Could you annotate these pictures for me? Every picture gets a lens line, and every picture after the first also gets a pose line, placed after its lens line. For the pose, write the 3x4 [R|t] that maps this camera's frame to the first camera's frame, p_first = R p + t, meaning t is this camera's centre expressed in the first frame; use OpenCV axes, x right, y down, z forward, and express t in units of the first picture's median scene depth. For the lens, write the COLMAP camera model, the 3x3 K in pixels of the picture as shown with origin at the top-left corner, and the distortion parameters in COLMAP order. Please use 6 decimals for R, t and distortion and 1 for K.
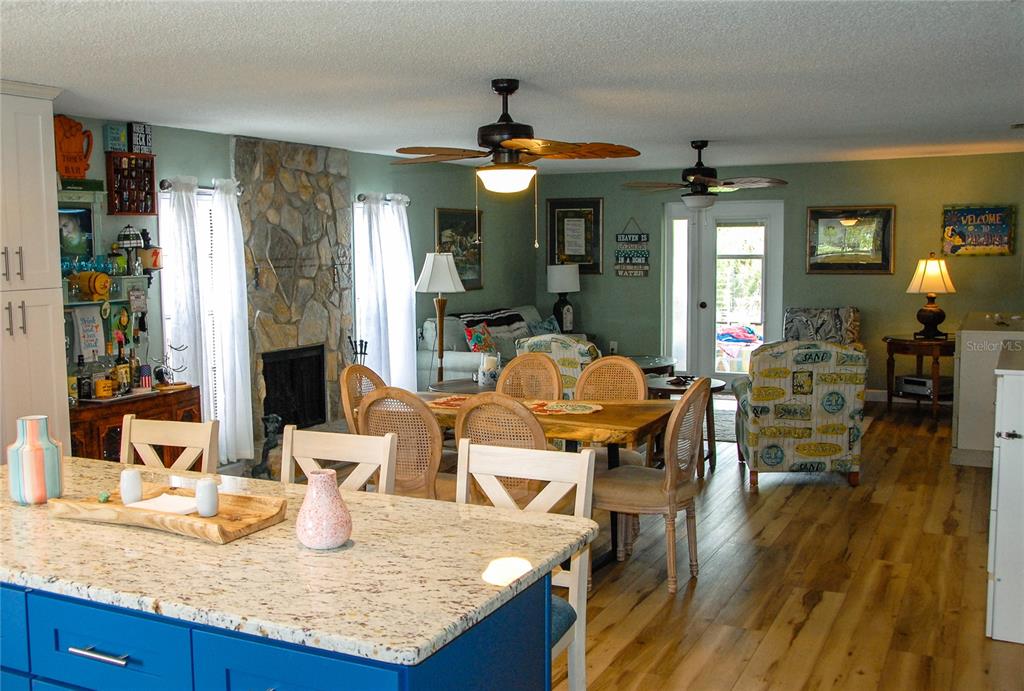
lens RADIAL K [[1135.0, 0, 511.9], [0, 1135.0, 350.5], [0, 0, 1]] dist [0.017677, 0.000000]
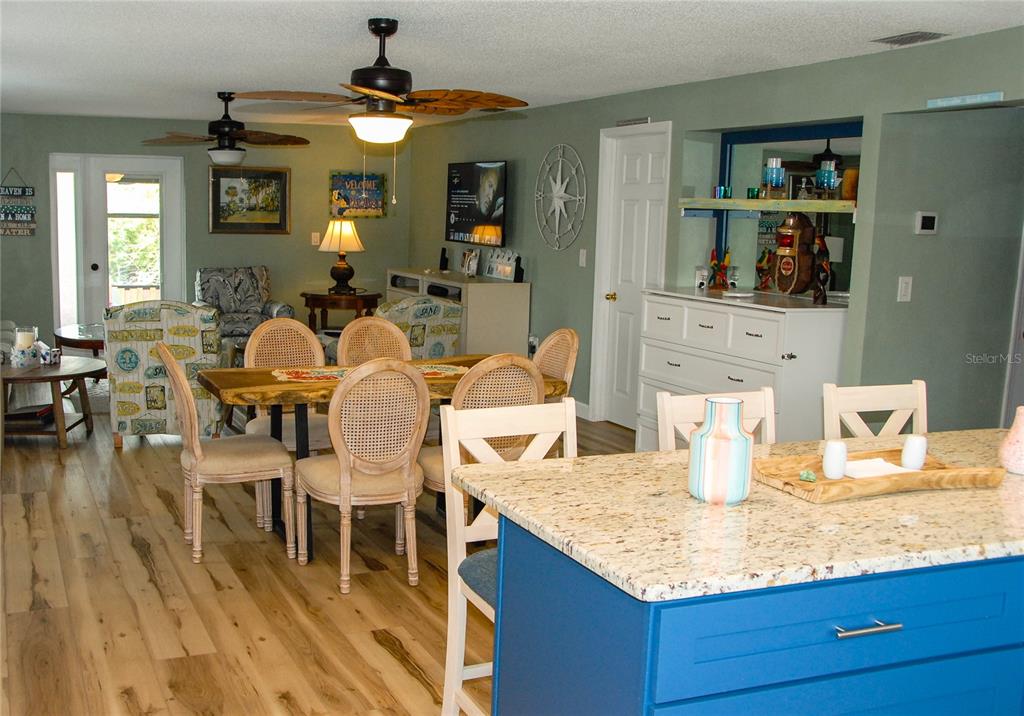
lens RADIAL K [[1131.9, 0, 510.4], [0, 1131.9, 361.5], [0, 0, 1]] dist [-0.025711, 0.000000]
pose [[0.666209, -0.078889, 0.741580, -0.758934], [0.046207, 0.996845, 0.064532, -0.018703], [-0.744332, -0.008726, 0.667753, 0.363788]]
